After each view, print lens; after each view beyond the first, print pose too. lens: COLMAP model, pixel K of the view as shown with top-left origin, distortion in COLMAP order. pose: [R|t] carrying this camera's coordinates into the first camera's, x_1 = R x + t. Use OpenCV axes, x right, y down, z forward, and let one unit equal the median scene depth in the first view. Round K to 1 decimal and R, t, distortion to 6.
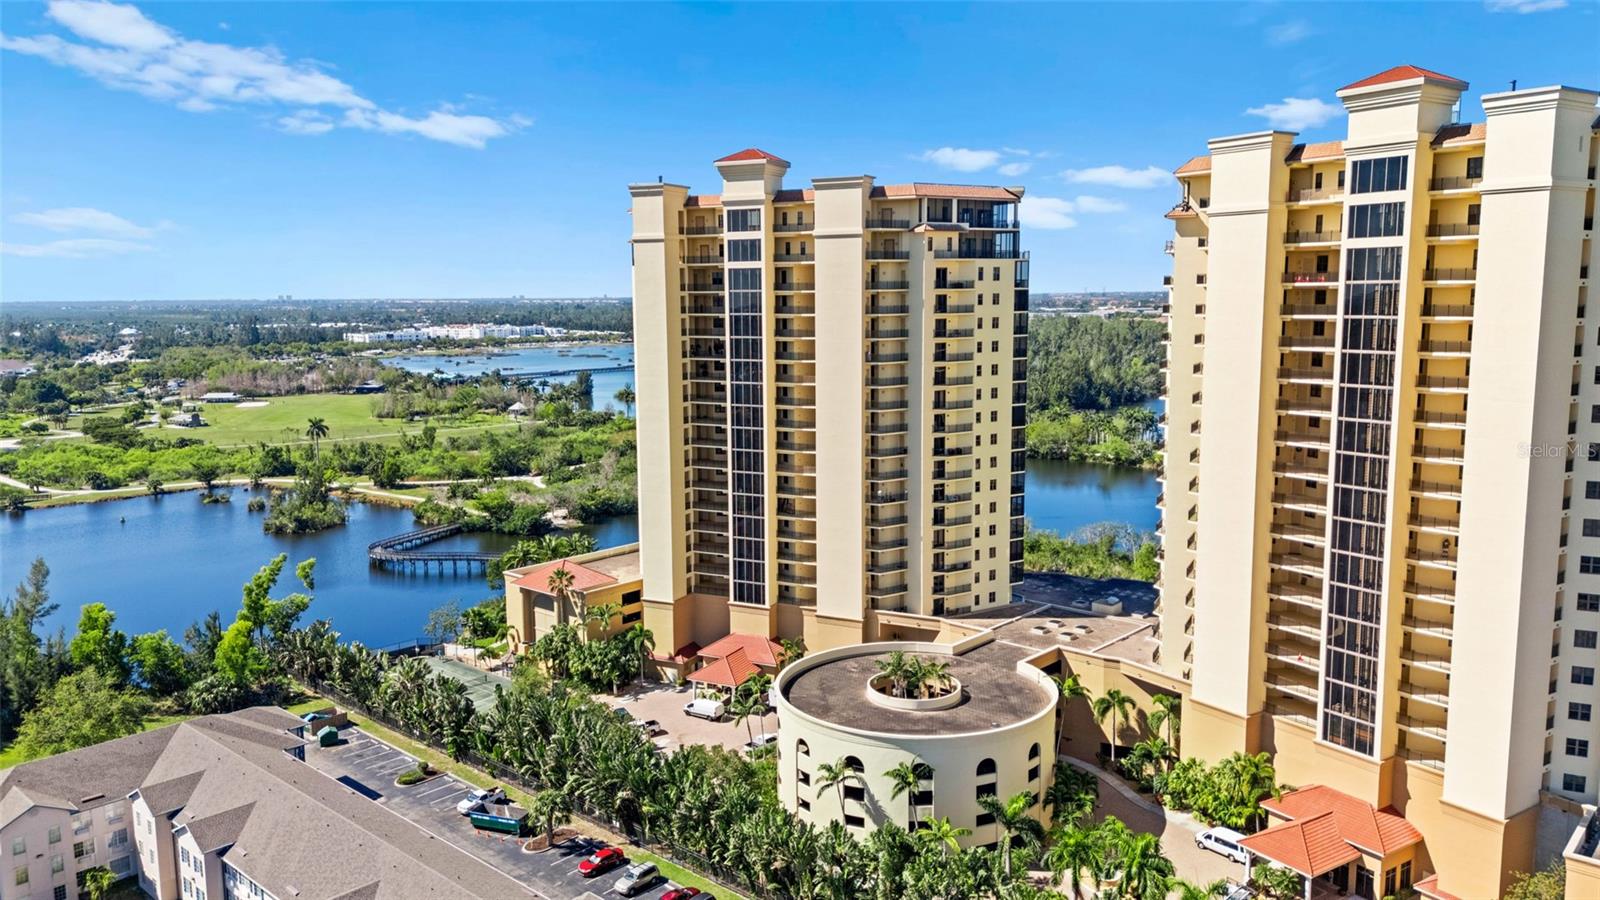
lens RADIAL K [[1187.7, 0, 795.6], [0, 1187.7, 449.7], [0, 0, 1]] dist [0.116618, -0.136288]
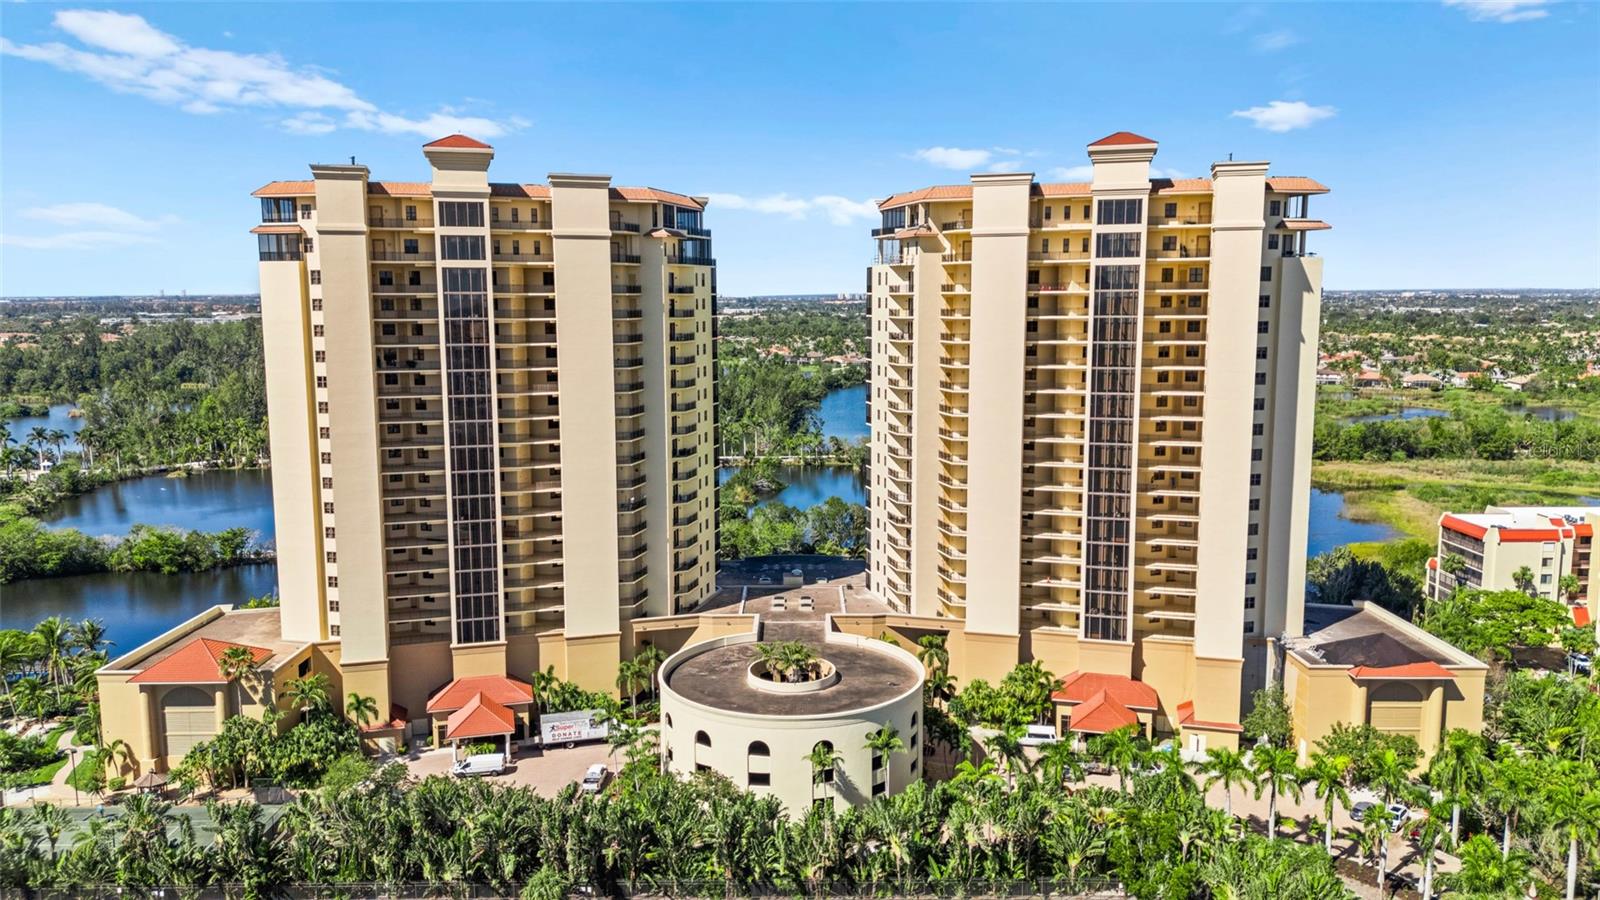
lens RADIAL K [[1187.7, 0, 795.6], [0, 1187.7, 449.7], [0, 0, 1]] dist [0.116618, -0.136288]
pose [[0.738626, -0.080881, 0.669246, -0.475426], [0.086394, 0.995947, 0.025014, -0.017657], [-0.668557, 0.039343, 0.742620, 0.171834]]
